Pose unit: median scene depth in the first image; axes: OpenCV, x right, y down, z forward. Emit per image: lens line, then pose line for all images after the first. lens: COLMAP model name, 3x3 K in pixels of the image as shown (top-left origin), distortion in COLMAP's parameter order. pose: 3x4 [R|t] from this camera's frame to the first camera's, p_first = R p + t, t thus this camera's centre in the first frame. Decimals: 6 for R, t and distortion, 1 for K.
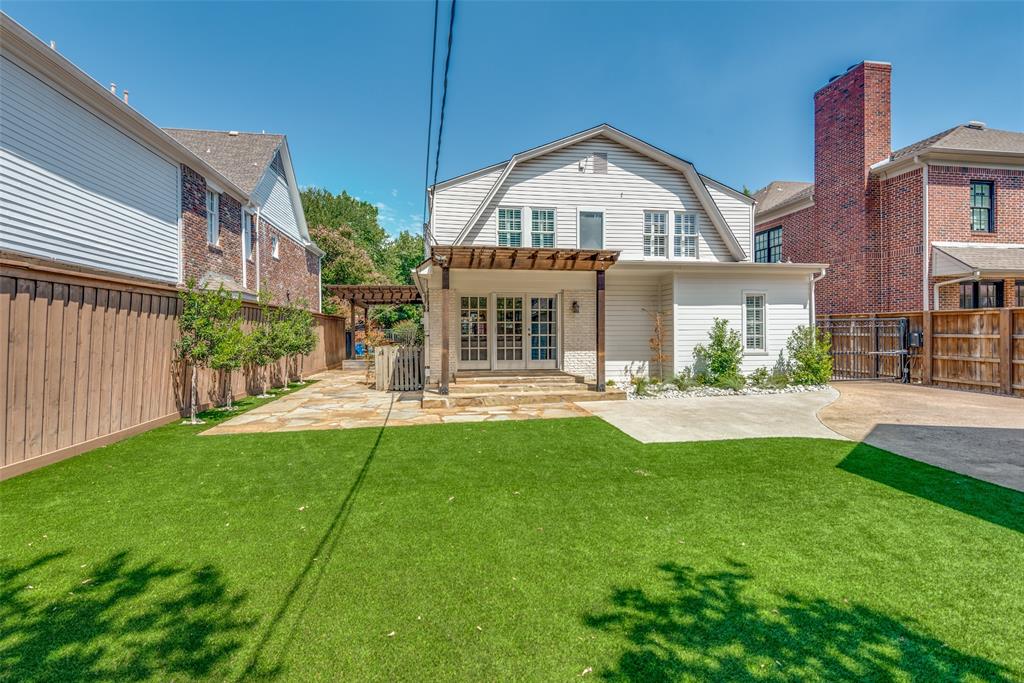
lens RADIAL K [[446.6, 0, 512.2], [0, 446.6, 334.6], [0, 0, 1]] dist [0.000852, -0.000094]
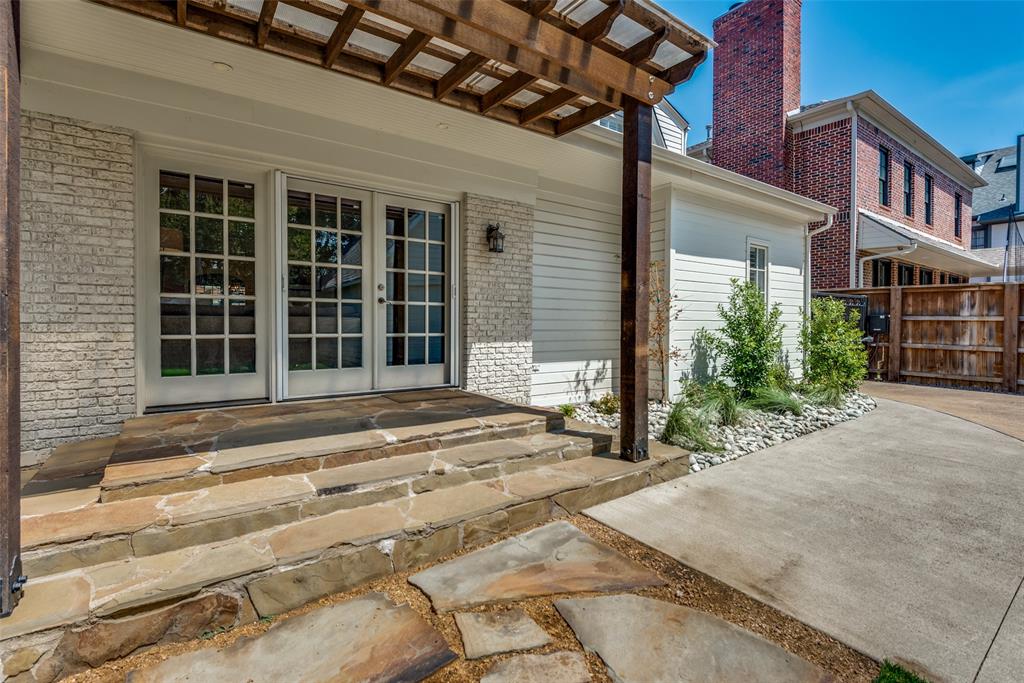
lens RADIAL K [[455.4, 0, 507.5], [0, 455.4, 331.9], [0, 0, 1]] dist [0.003801, -0.000353]
pose [[0.893921, 0.000347, 0.448224, -0.040312], [-0.008964, 0.999814, 0.017103, 0.019363], [-0.448135, -0.019306, 0.893758, 0.605142]]
